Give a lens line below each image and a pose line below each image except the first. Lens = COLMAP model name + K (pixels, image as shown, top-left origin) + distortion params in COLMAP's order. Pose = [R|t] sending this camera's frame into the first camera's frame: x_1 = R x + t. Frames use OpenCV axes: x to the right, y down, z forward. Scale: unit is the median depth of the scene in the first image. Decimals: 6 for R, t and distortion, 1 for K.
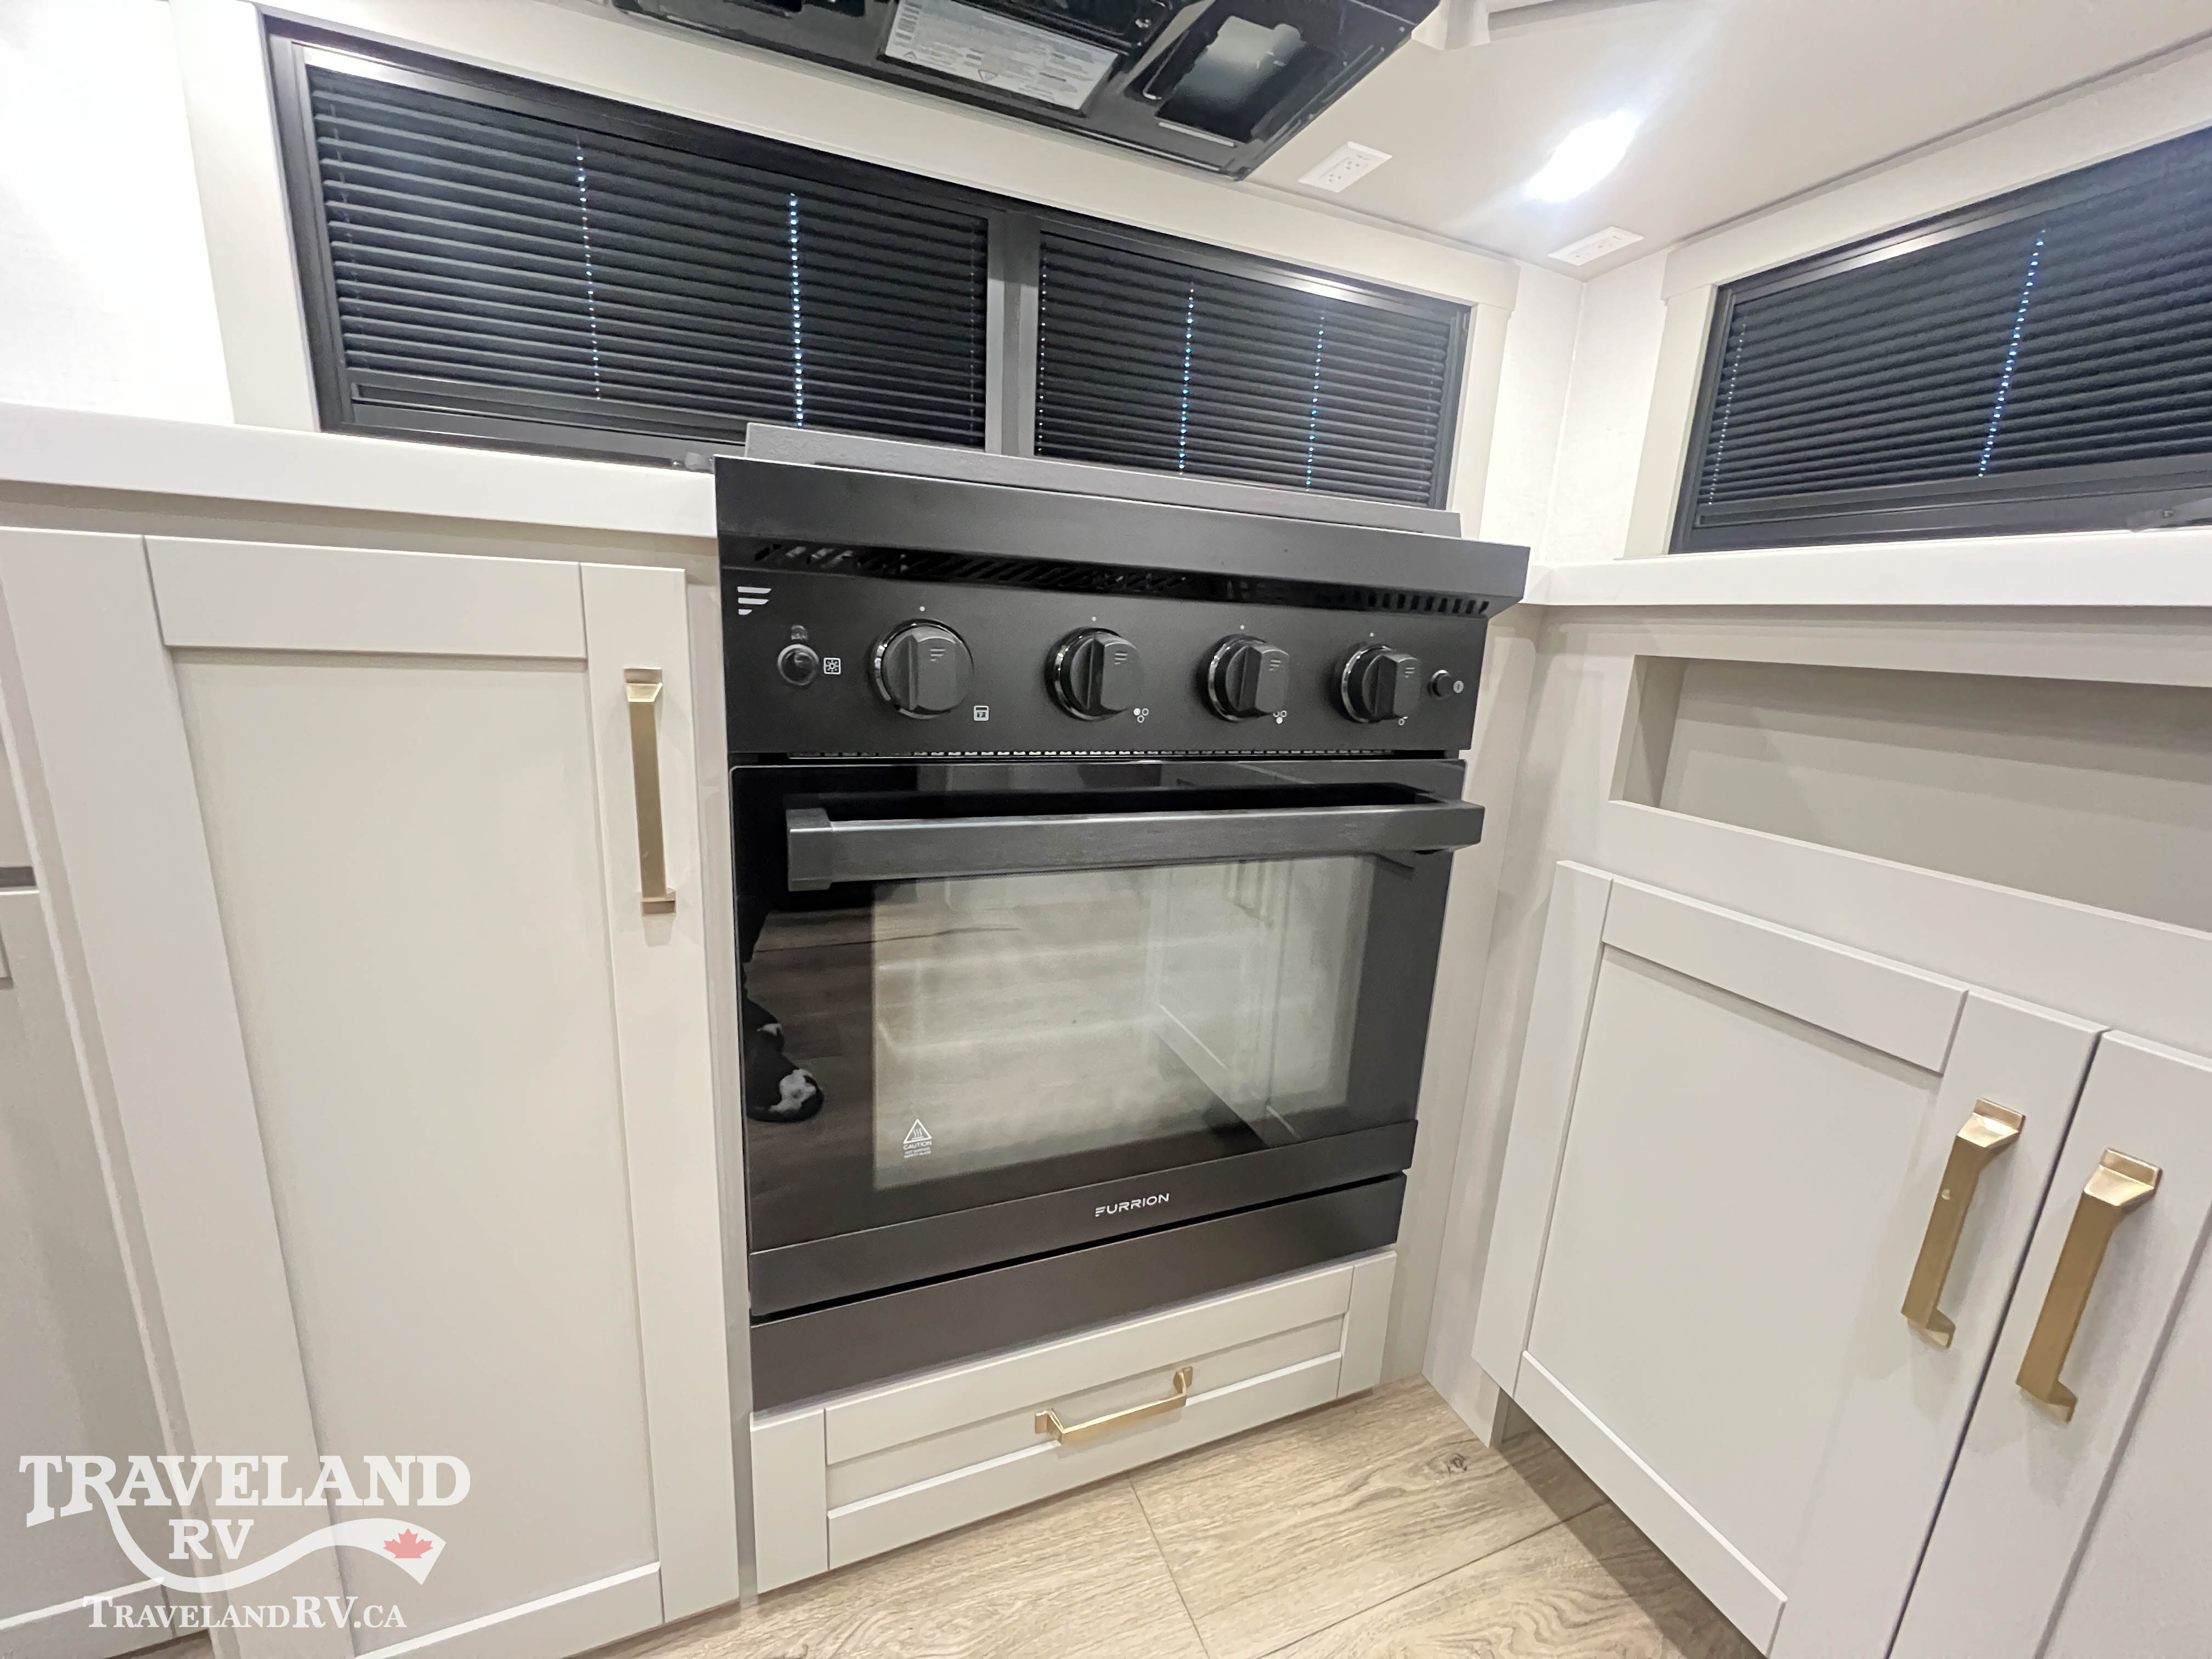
lens RADIAL K [[876.5, 0, 1104.2], [0, 876.5, 828.5], [0, 0, 1]] dist [-0.000774, -0.000083]
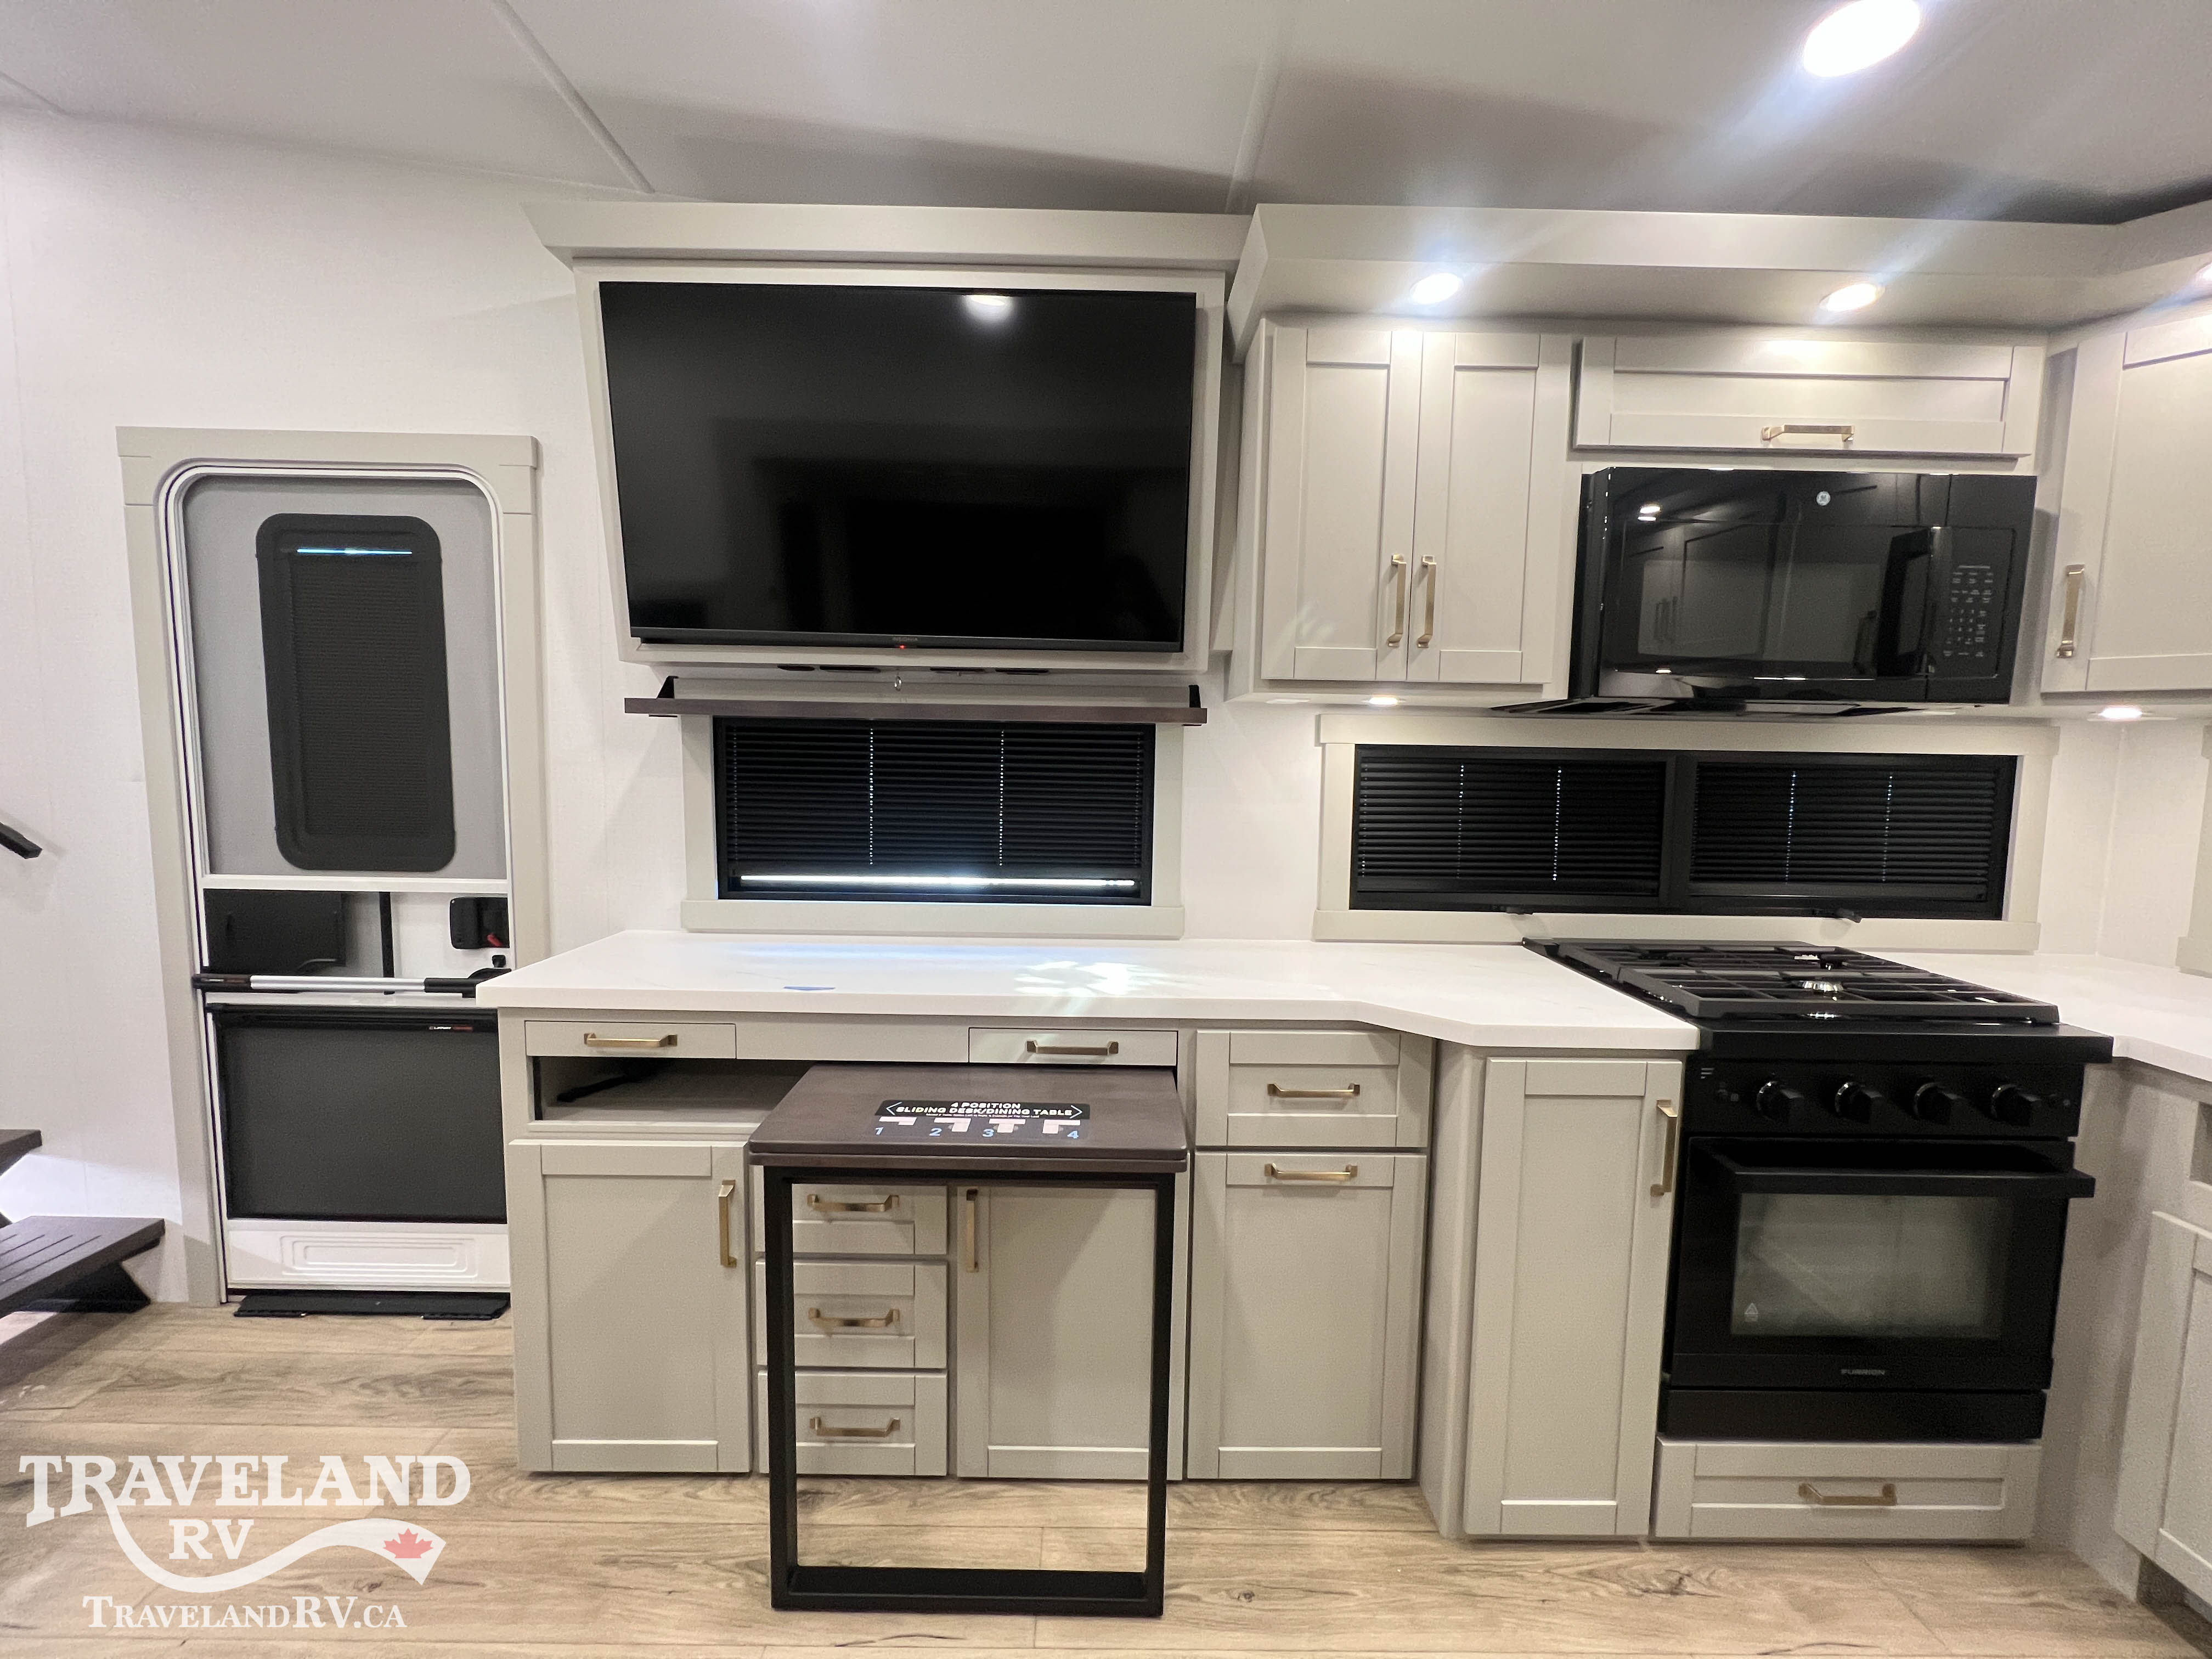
lens RADIAL K [[880.3, 0, 1103.0], [0, 880.3, 827.1], [0, 0, 1]] dist [0.000806, -0.000394]
pose [[0.930725, -0.004733, -0.365688, -0.755443], [-0.051303, 0.988339, -0.143366, -0.352339], [0.362102, 0.152196, 0.919629, -1.433257]]
